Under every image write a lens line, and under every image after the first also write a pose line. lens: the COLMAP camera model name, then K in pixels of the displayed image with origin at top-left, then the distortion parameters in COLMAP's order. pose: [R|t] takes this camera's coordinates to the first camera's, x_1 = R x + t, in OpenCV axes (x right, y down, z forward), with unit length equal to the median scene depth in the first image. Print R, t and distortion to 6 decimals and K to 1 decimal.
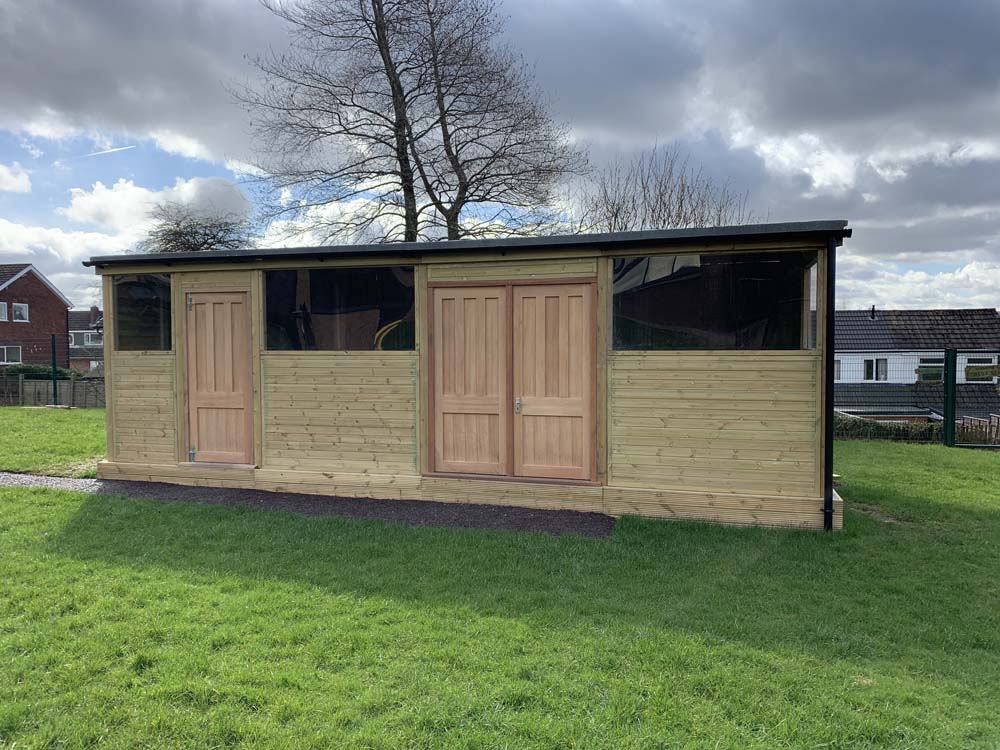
lens RADIAL K [[759.8, 0, 500.0], [0, 759.8, 375.0], [0, 0, 1]] dist [0.083173, -0.059592]
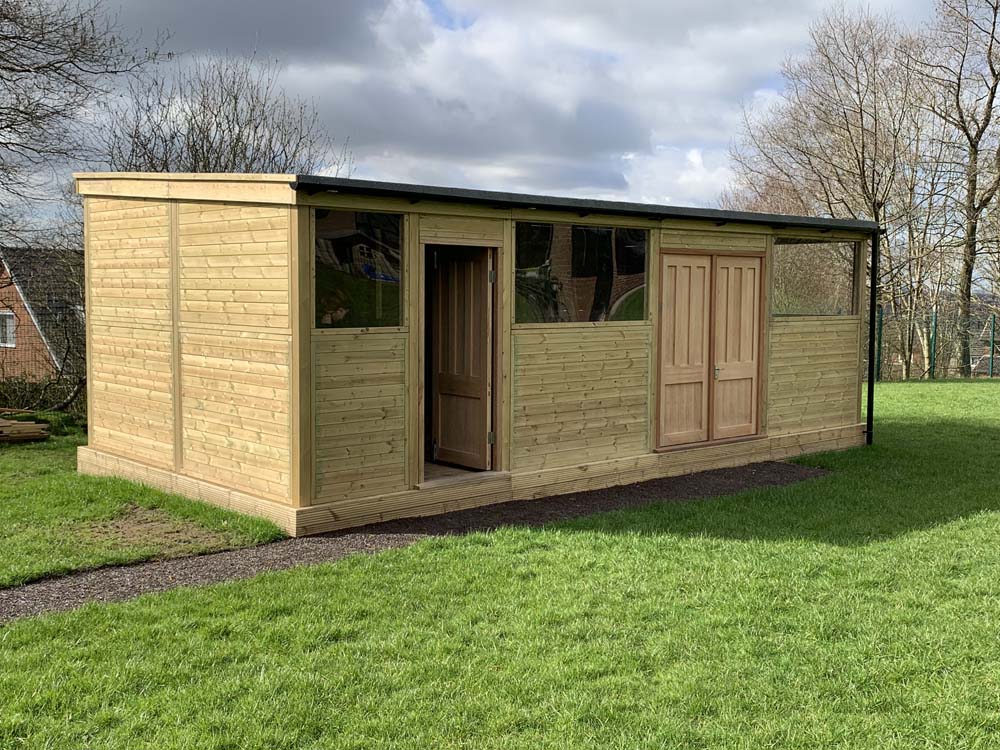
lens RADIAL K [[1088.2, 0, 494.5], [0, 1088.2, 362.2], [0, 0, 1]] dist [0.198055, -0.689879]
pose [[0.505409, -0.050375, 0.861408, -1.347411], [0.028876, 0.998723, 0.041463, -0.041225], [-0.862396, 0.003919, 0.506218, 0.479446]]
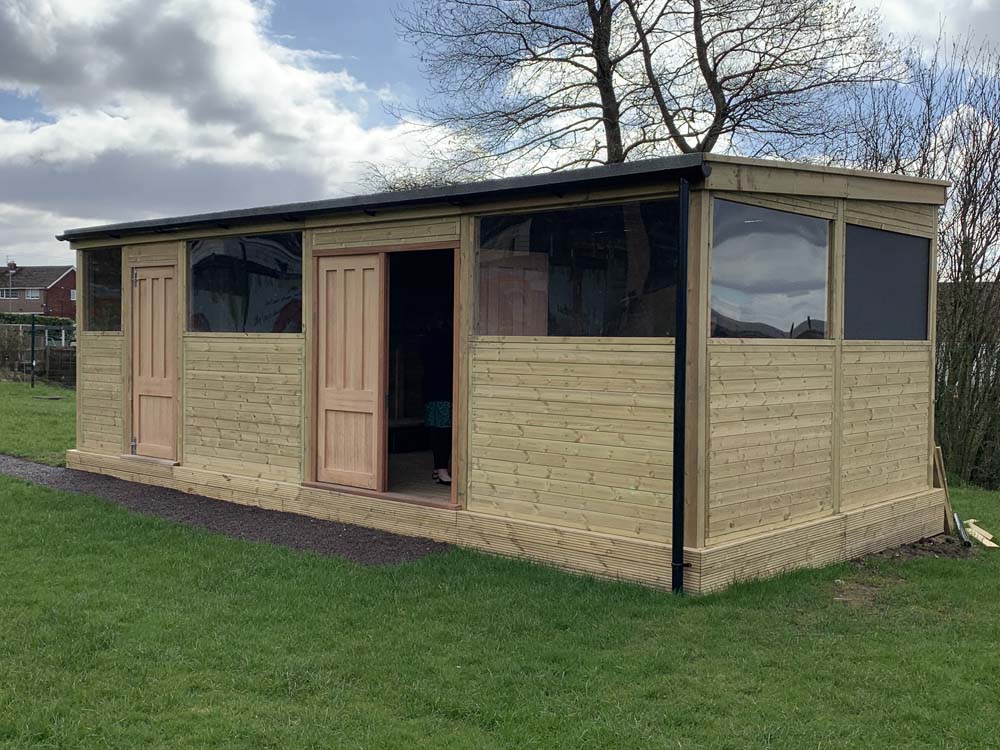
lens RADIAL K [[1088.2, 0, 494.5], [0, 1088.2, 362.2], [0, 0, 1]] dist [0.198055, -0.689879]
pose [[0.905090, 0.024989, -0.424486, 0.580072], [-0.034598, 0.999290, -0.014944, 0.010258], [0.423811, 0.028212, 0.905311, 0.007618]]
